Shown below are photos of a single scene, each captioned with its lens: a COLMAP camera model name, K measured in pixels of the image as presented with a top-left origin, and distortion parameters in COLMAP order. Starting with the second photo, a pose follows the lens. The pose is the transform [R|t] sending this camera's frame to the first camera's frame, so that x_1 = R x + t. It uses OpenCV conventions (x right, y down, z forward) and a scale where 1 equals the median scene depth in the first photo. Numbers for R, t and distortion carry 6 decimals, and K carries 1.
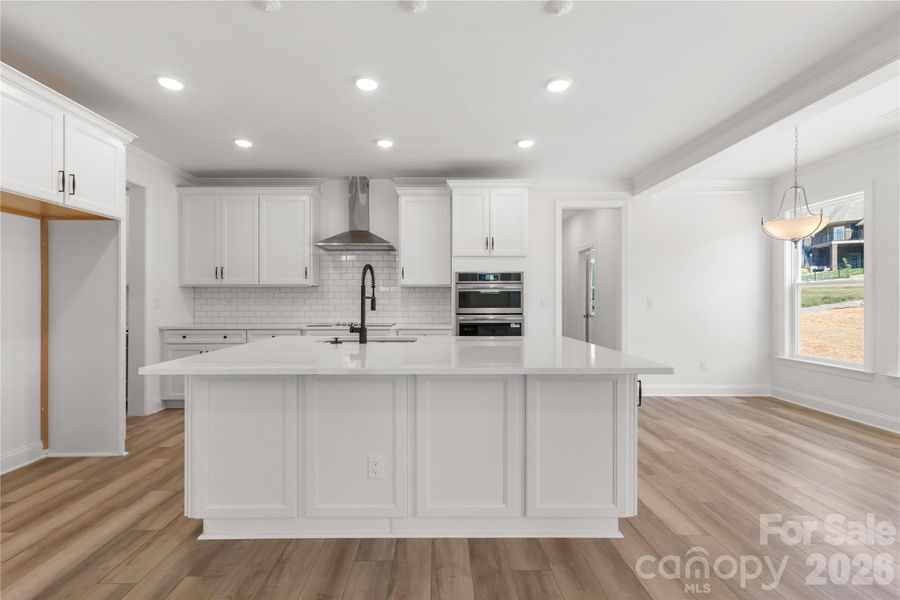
lens RADIAL K [[398.5, 0, 448.7], [0, 398.5, 302.8], [0, 0, 1]] dist [0.000888, 0.000658]
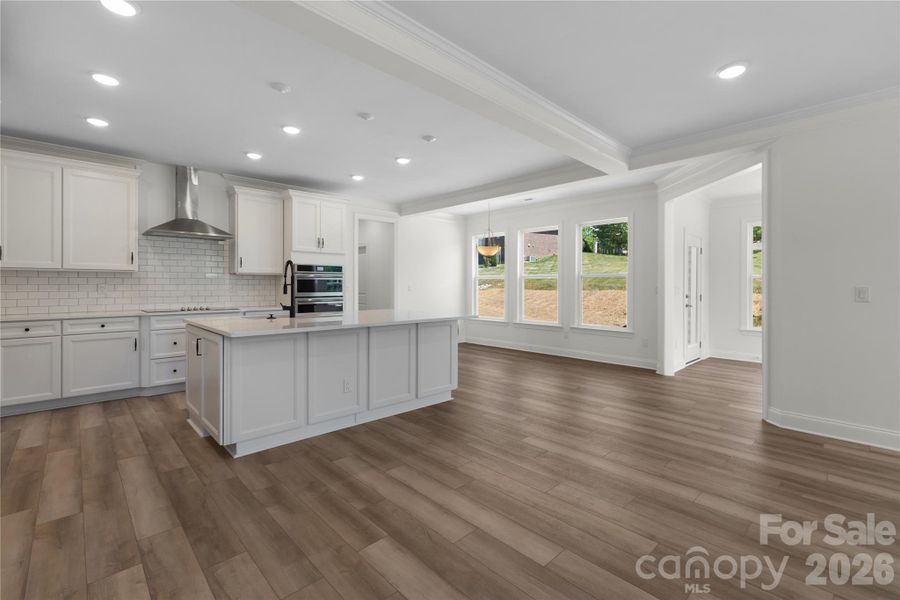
lens RADIAL K [[398.5, 0, 447.7], [0, 398.5, 297.6], [0, 0, 1]] dist [0.000888, 0.000658]
pose [[0.732808, -0.020380, 0.680130, -0.480392], [0.005668, 0.999699, 0.023850, 0.001743], [-0.680411, -0.013622, 0.732704, -0.244462]]
